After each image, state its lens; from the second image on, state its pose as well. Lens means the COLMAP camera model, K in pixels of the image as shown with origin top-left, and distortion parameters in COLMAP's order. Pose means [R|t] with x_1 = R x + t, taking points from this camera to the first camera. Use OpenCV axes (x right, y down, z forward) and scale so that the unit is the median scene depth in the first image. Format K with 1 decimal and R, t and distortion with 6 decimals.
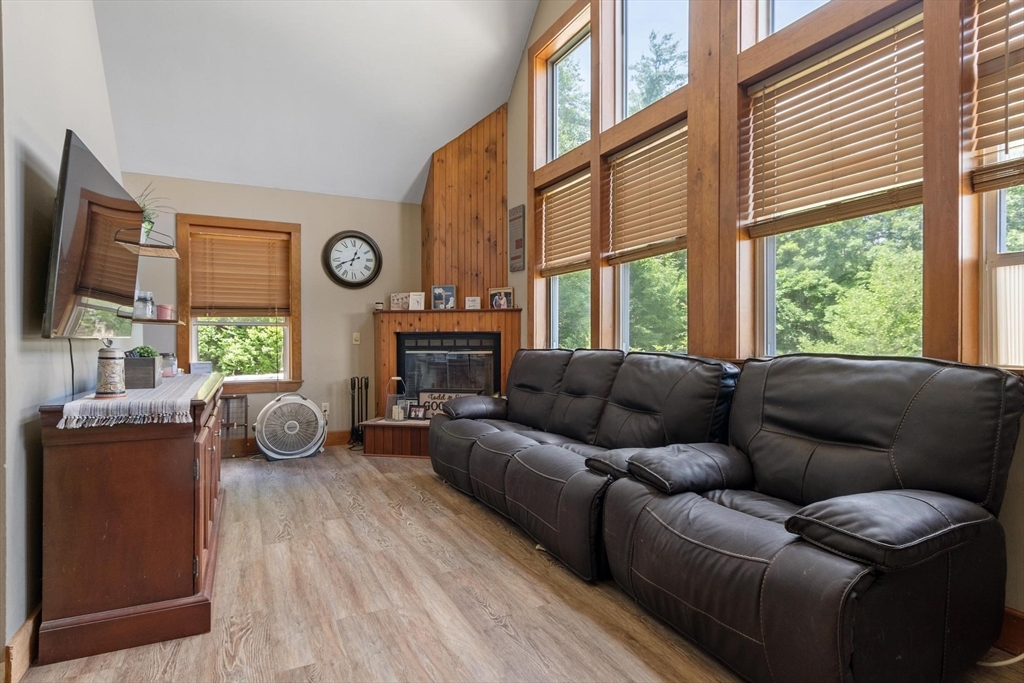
lens RADIAL K [[541.0, 0, 509.3], [0, 541.0, 343.7], [0, 0, 1]] dist [0.003159, -0.000977]
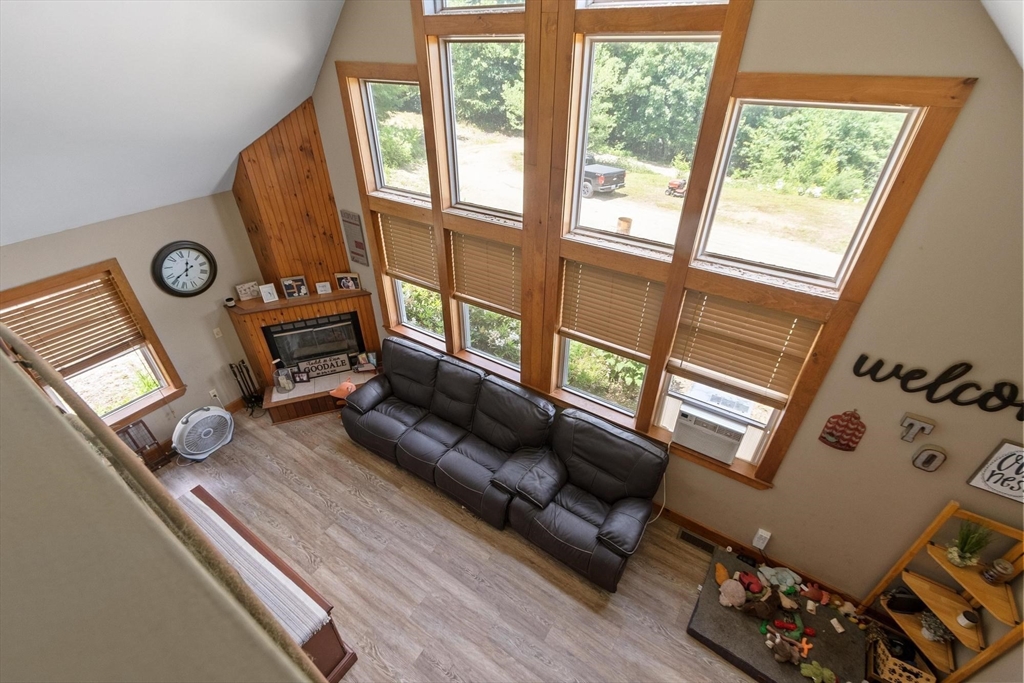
lens RADIAL K [[444.5, 0, 509.8], [0, 444.5, 341.0], [0, 0, 1]] dist [0.001282, -0.000445]
pose [[0.863401, -0.283231, 0.417515, -0.263357], [0.003603, 0.830992, 0.556272, -0.886650], [-0.504505, -0.478782, 0.718500, 0.047711]]
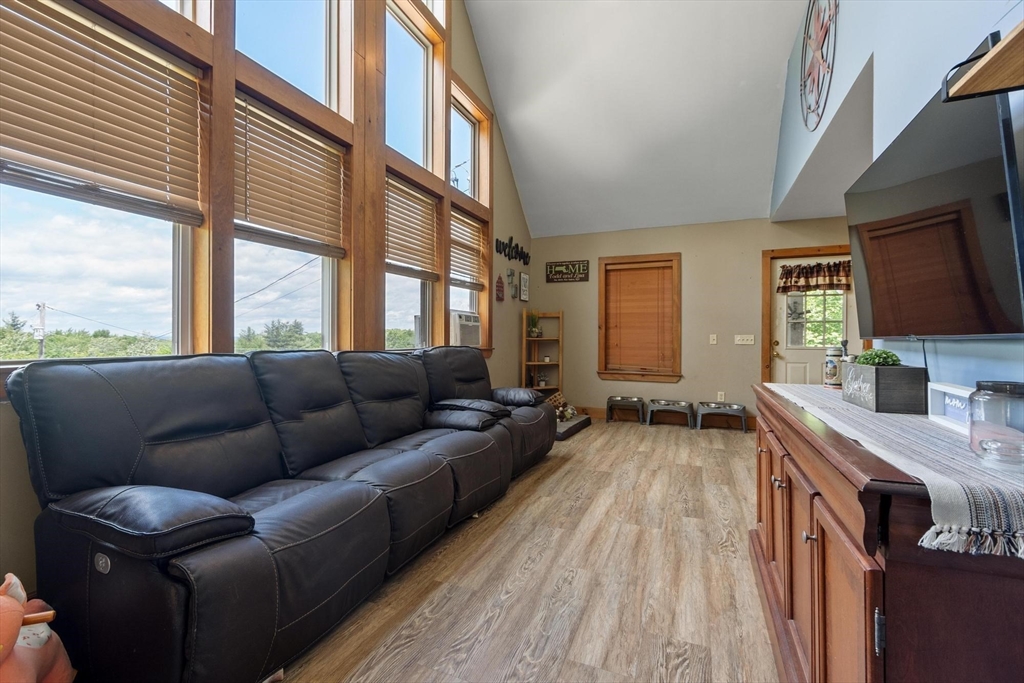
lens RADIAL K [[444.5, 0, 509.4], [0, 444.5, 335.8], [0, 0, 1]] dist [0.001282, -0.000445]
pose [[-0.656014, 0.003802, 0.754739, -0.635489], [0.001974, 0.999993, -0.003322, -0.009669], [-0.754746, -0.000690, -0.656017, 1.388298]]
